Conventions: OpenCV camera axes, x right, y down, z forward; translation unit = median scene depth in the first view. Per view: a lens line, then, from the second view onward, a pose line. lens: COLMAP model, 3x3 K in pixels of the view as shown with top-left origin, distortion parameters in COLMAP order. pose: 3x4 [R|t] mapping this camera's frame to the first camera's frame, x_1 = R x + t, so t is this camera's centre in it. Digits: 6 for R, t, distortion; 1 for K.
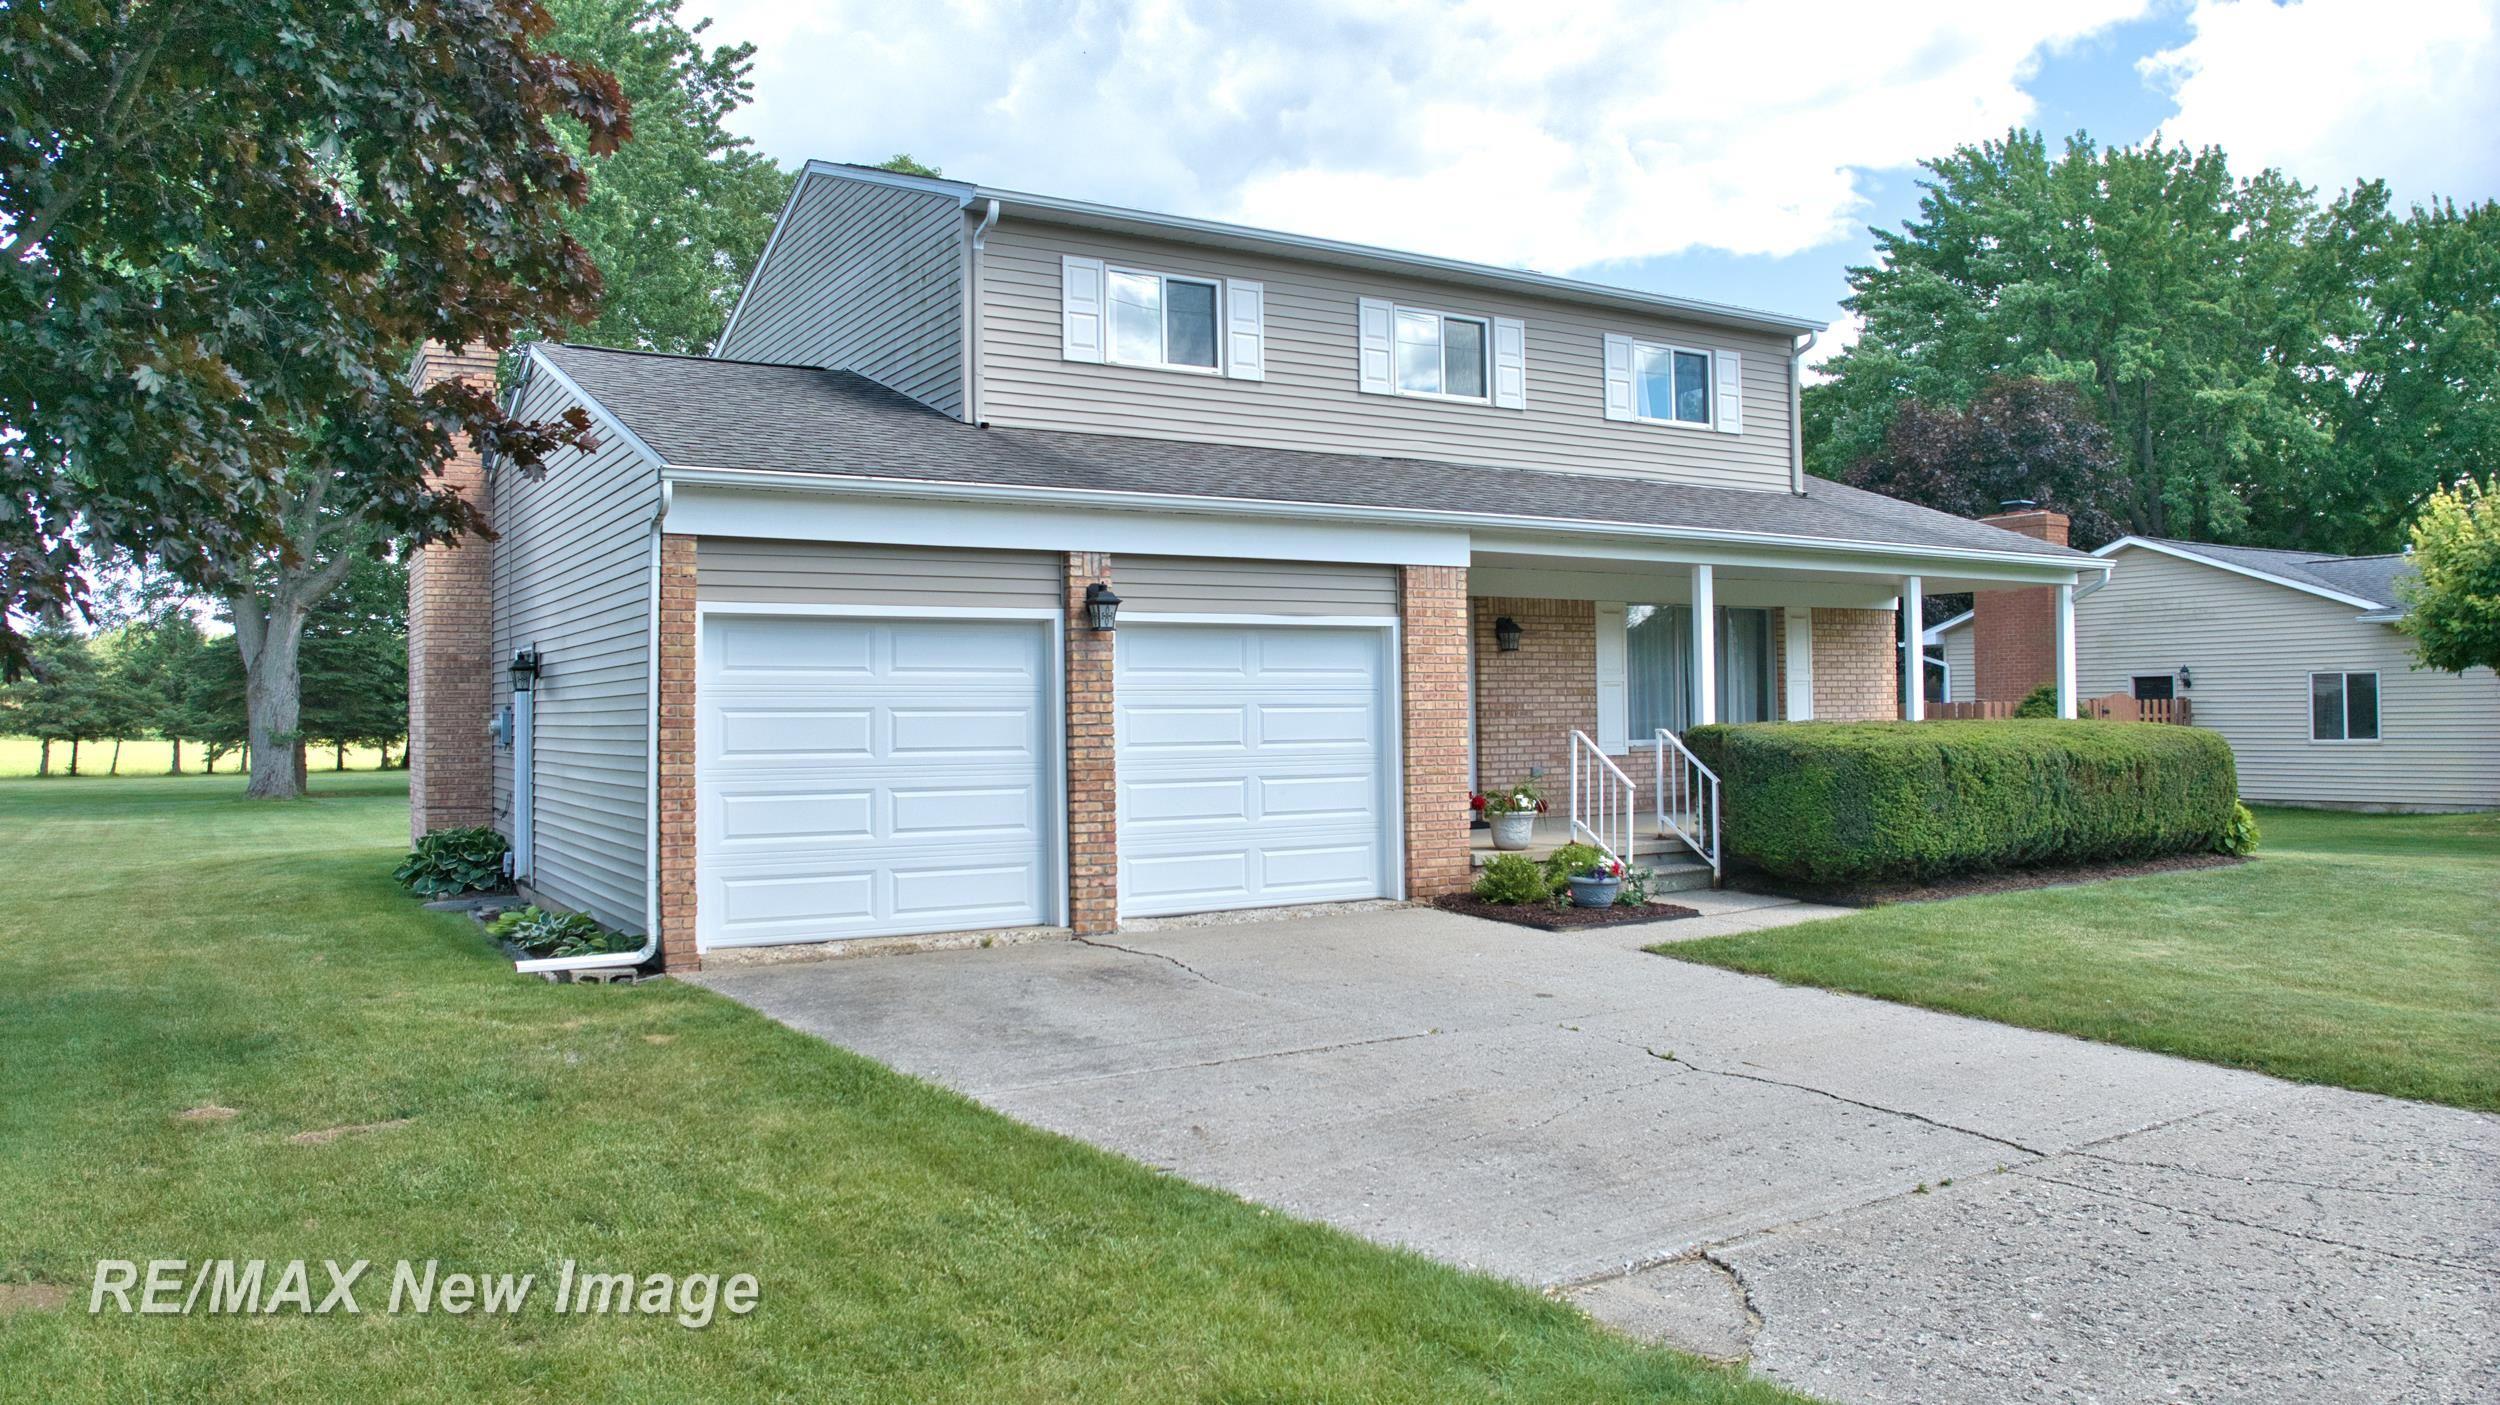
lens RADIAL K [[1746.1, 0, 1243.3], [0, 1746.1, 701.4], [0, 0, 1]] dist [0.003102, 0.009417]
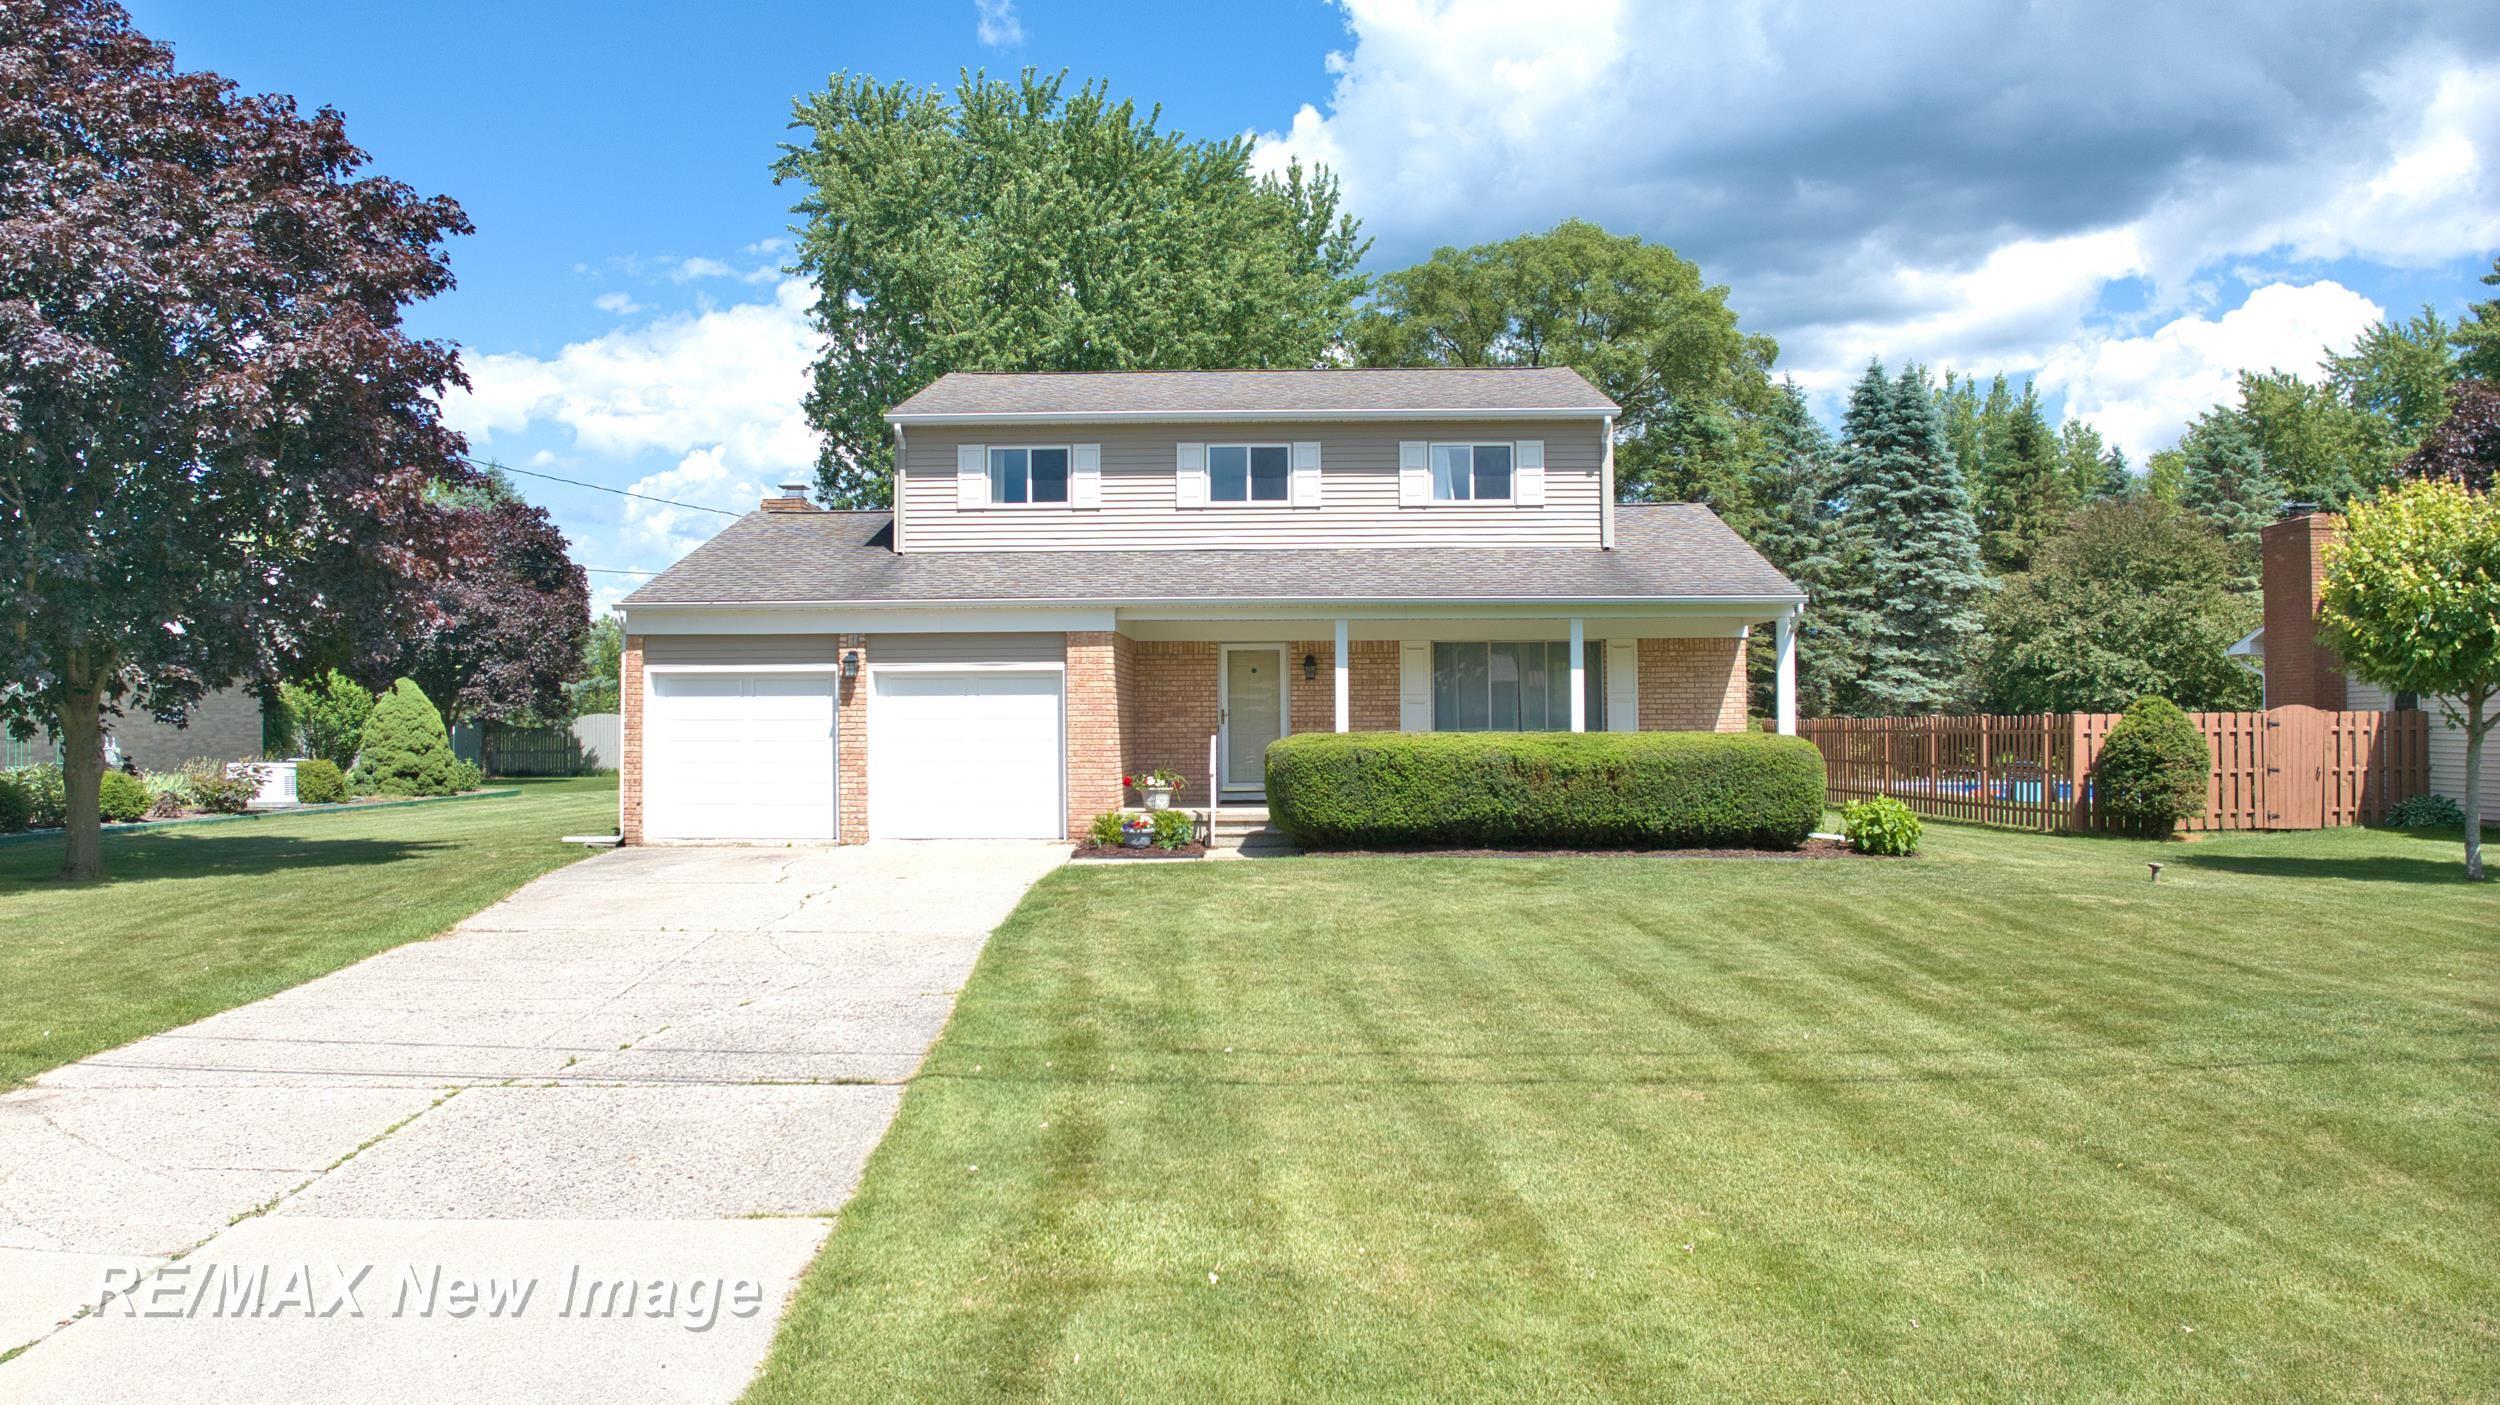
lens RADIAL K [[1756.7, 0, 1251.2], [0, 1756.7, 682.1], [0, 0, 1]] dist [-0.068221, 0.051792]
pose [[0.852775, -0.003180, -0.522269, 0.826175], [-0.002677, 0.999942, -0.010458, -0.011555], [0.522272, 0.010316, 0.852717, -0.213012]]
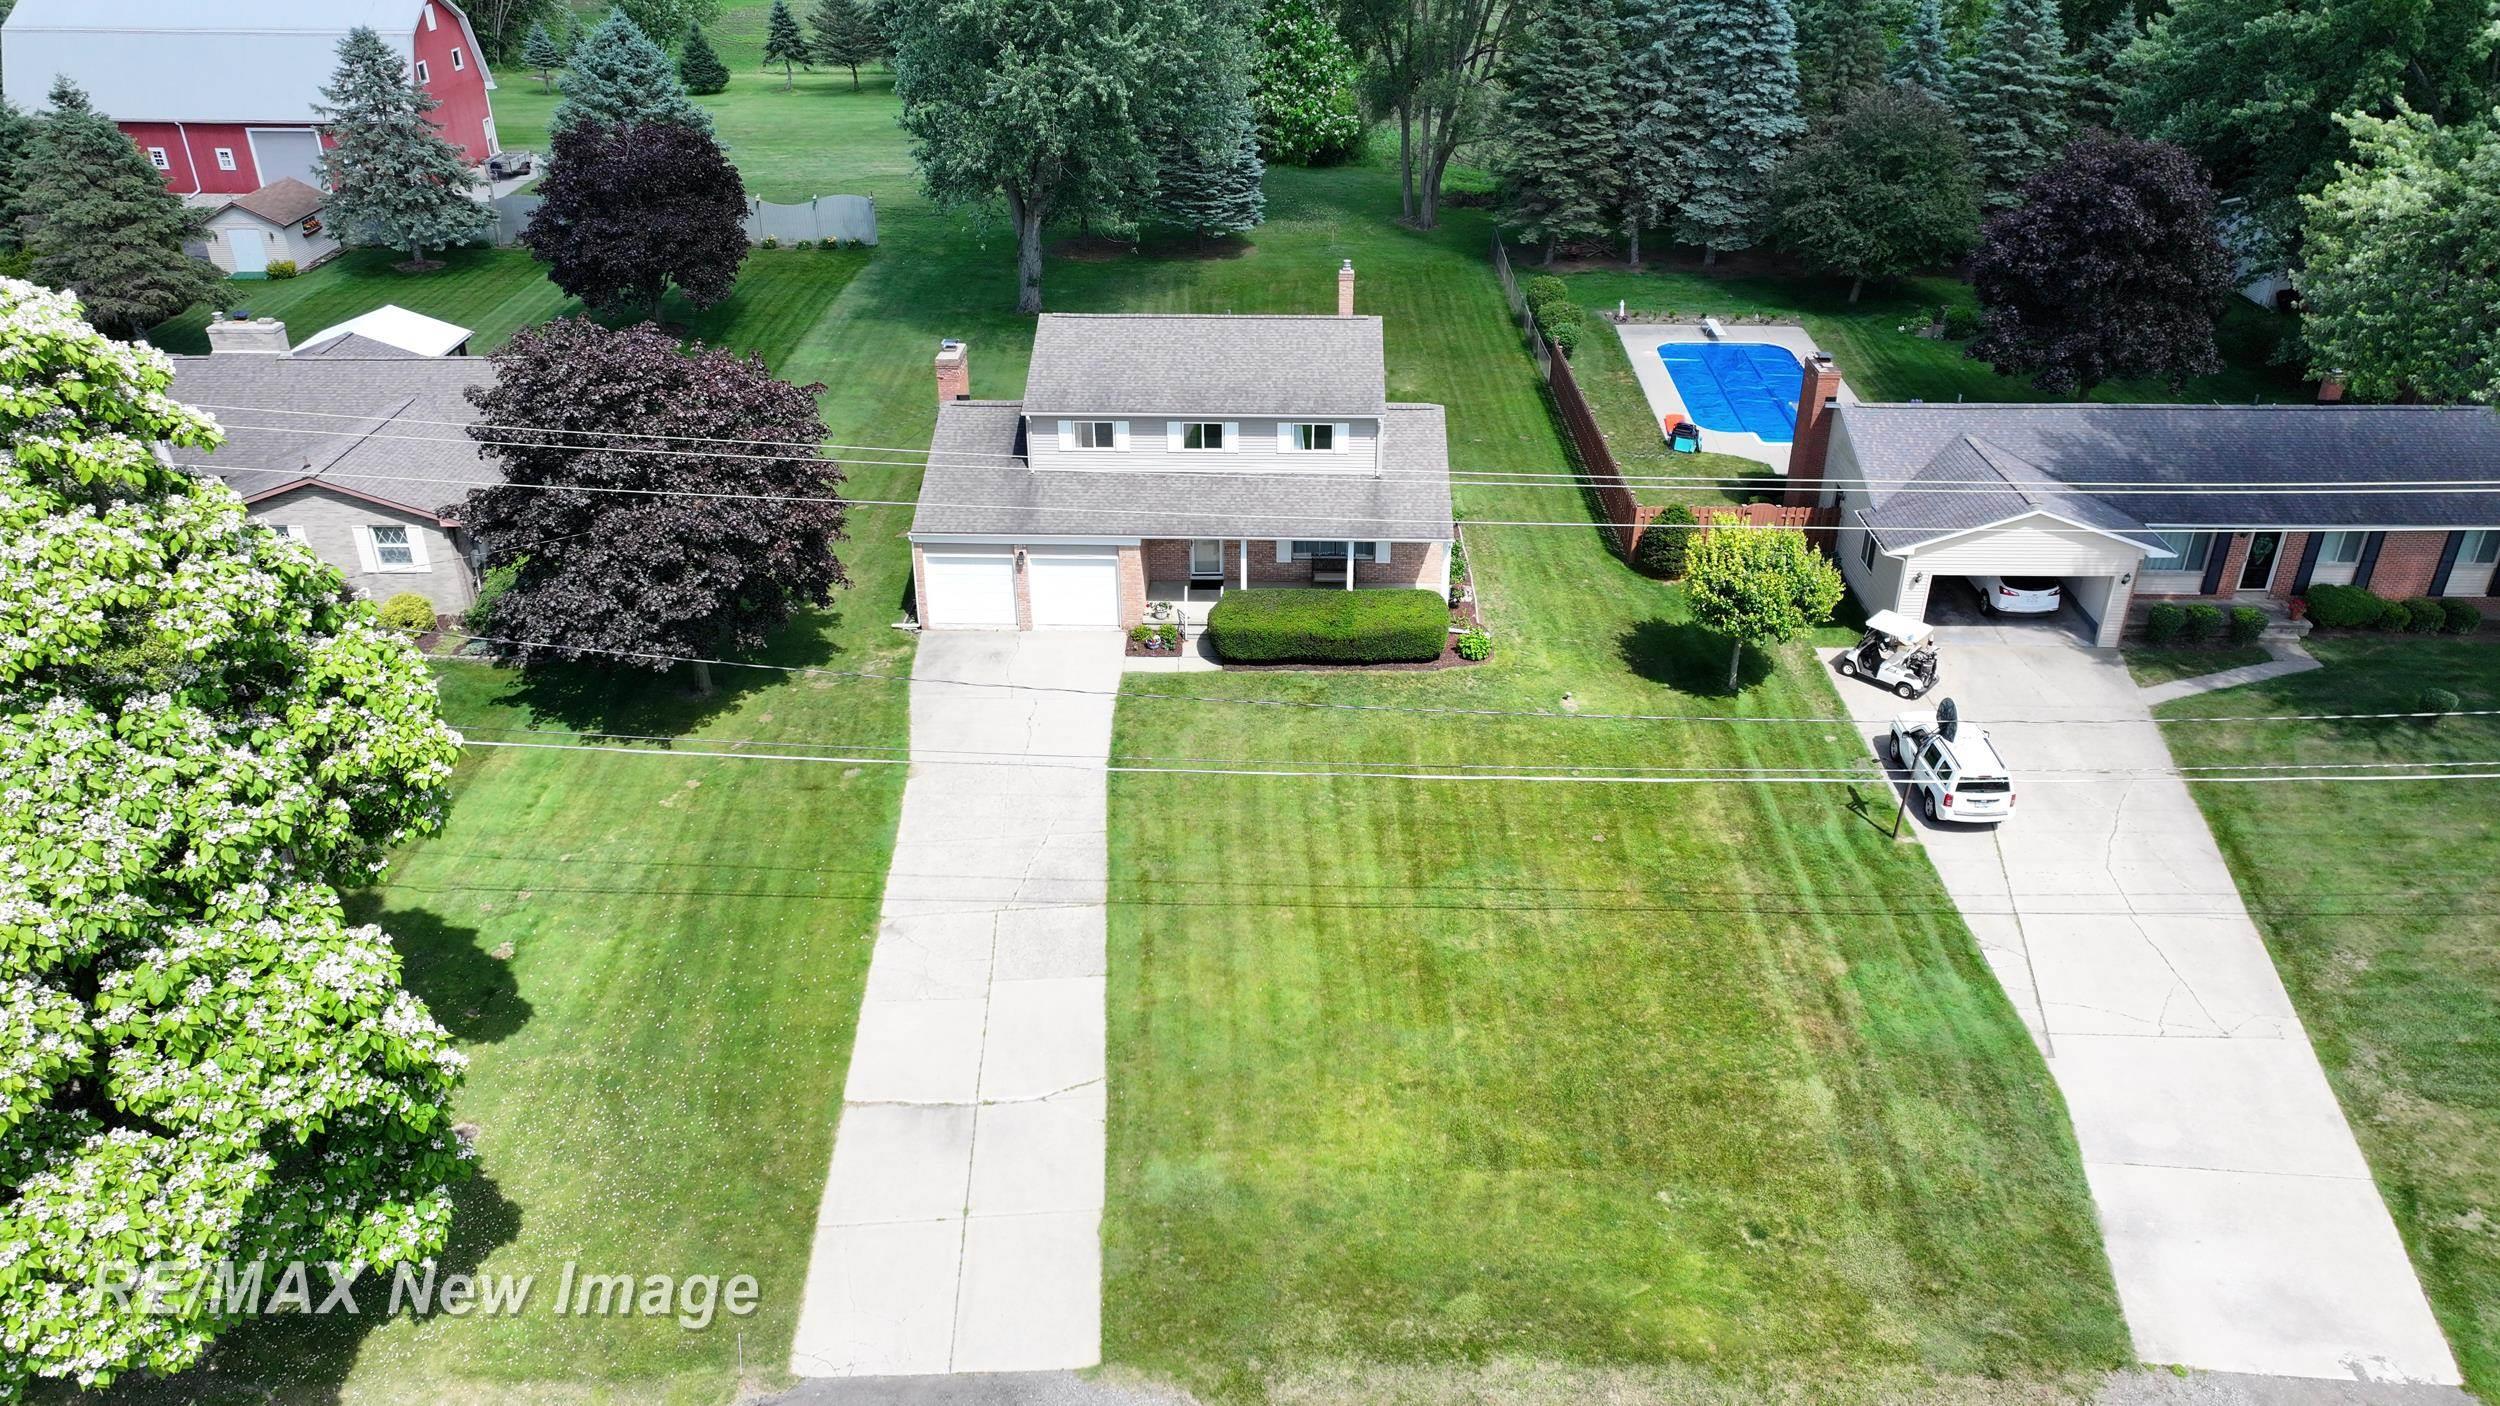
lens RADIAL K [[1746.1, 0, 1243.3], [0, 1746.1, 701.9], [0, 0, 1]] dist [0.003102, 0.009417]
pose [[0.848479, 0.263109, -0.459191, 1.539808], [-0.002730, 0.869826, 0.493351, -1.185273], [0.529222, -0.417345, 0.738747, -1.224977]]
